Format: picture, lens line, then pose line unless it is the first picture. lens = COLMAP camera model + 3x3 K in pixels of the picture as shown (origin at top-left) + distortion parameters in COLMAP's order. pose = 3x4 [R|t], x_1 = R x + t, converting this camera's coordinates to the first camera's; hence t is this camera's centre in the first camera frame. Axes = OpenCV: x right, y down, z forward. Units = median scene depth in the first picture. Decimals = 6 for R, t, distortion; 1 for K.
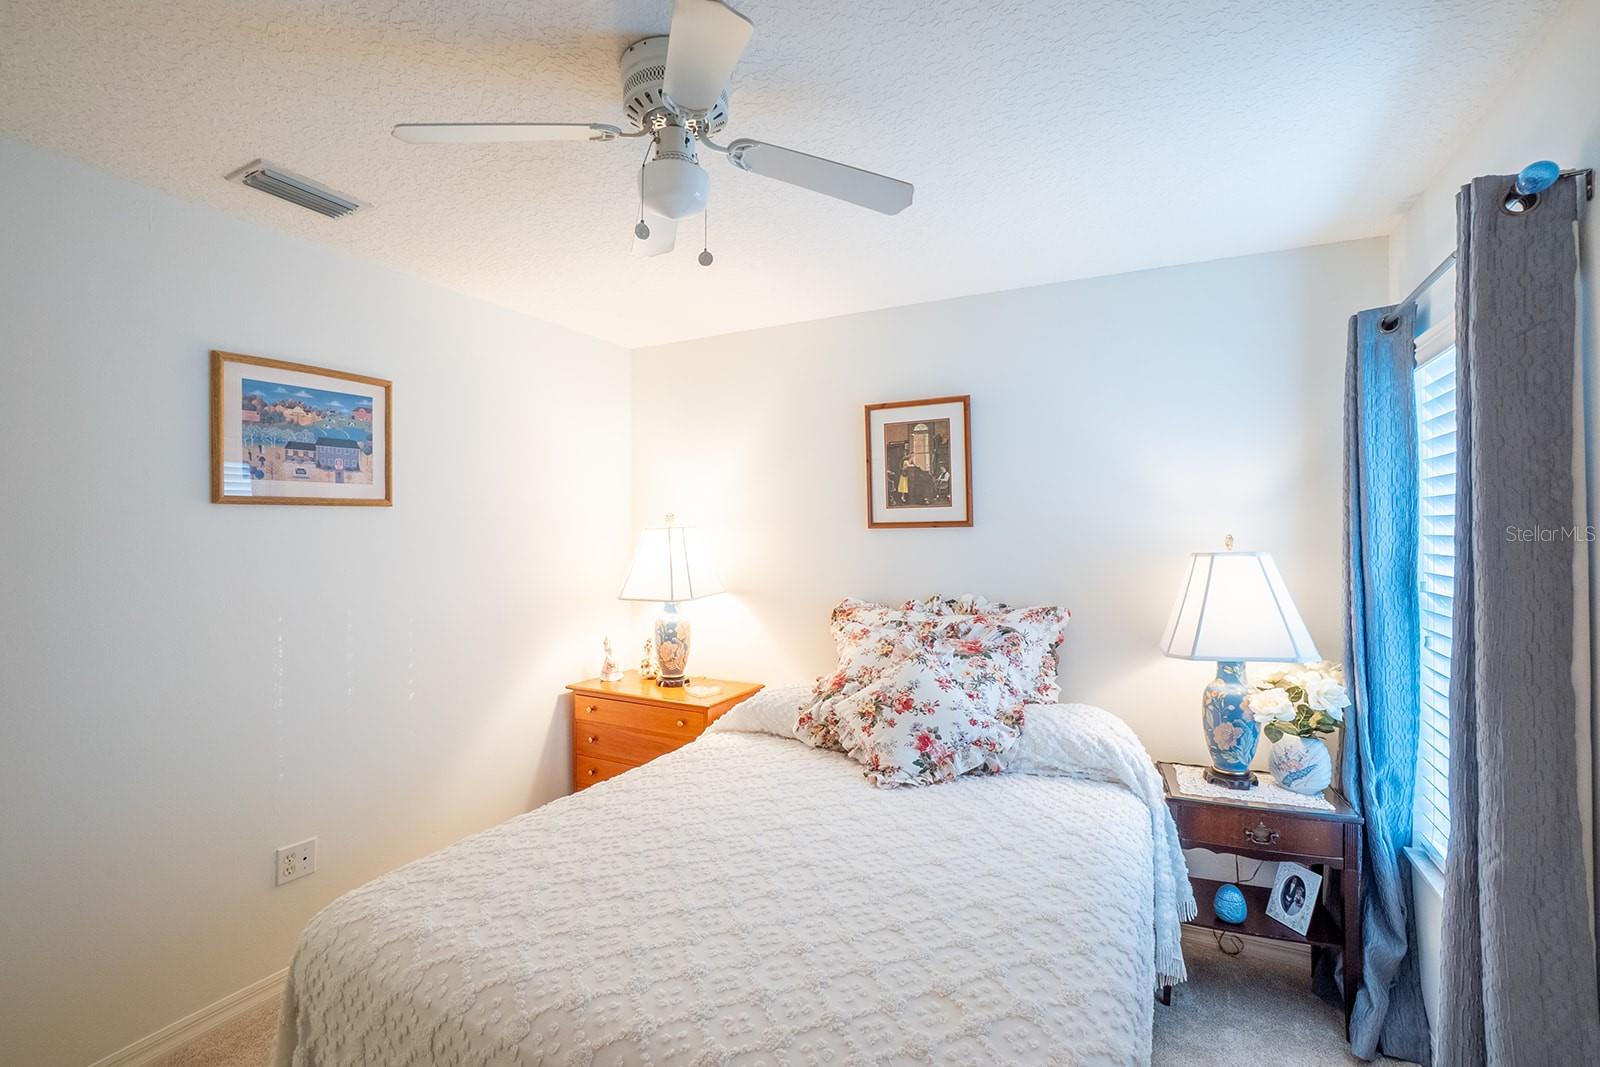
lens RADIAL K [[685.2, 0, 800.0], [0, 685.2, 533.5], [0, 0, 1]] dist [-0.028735, 0.000049]
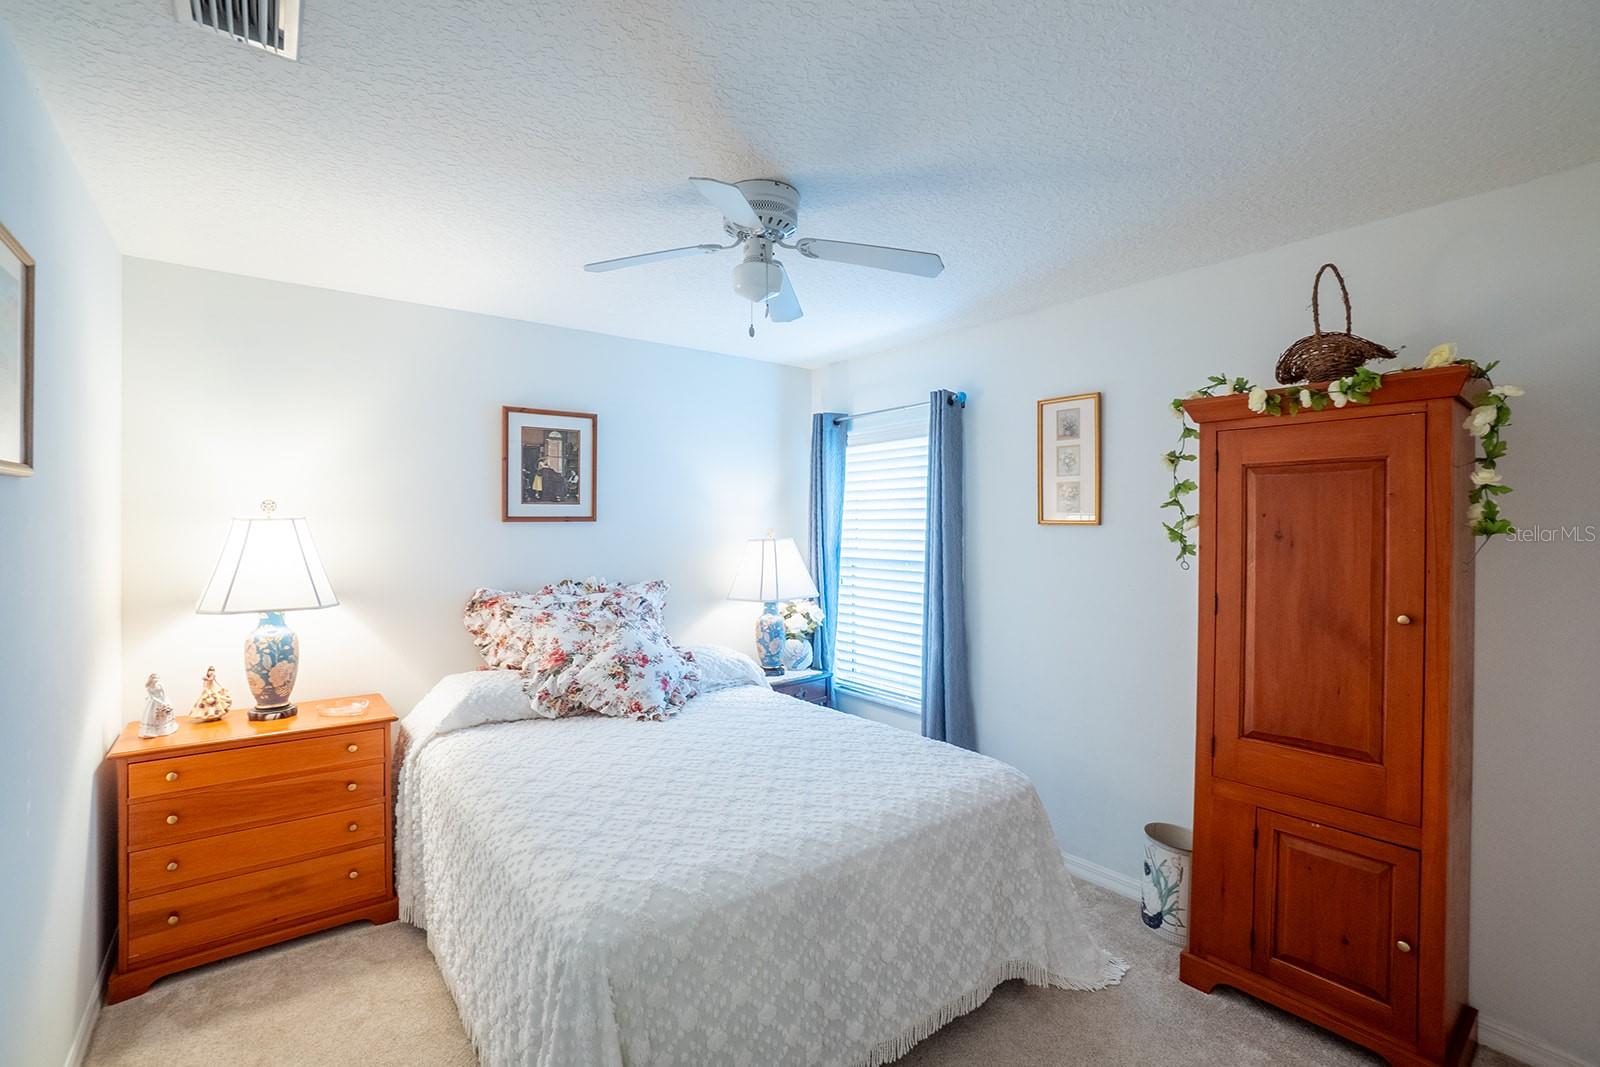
lens RADIAL K [[714.3, 0, 742.1], [0, 714.3, 527.4], [0, 0, 1]] dist [-0.031645, 0.000023]
pose [[0.473980, 0.004367, 0.880525, -0.736377], [-0.001649, 0.999990, -0.004072, 0.005322], [-0.880534, 0.000478, 0.473983, 0.158756]]
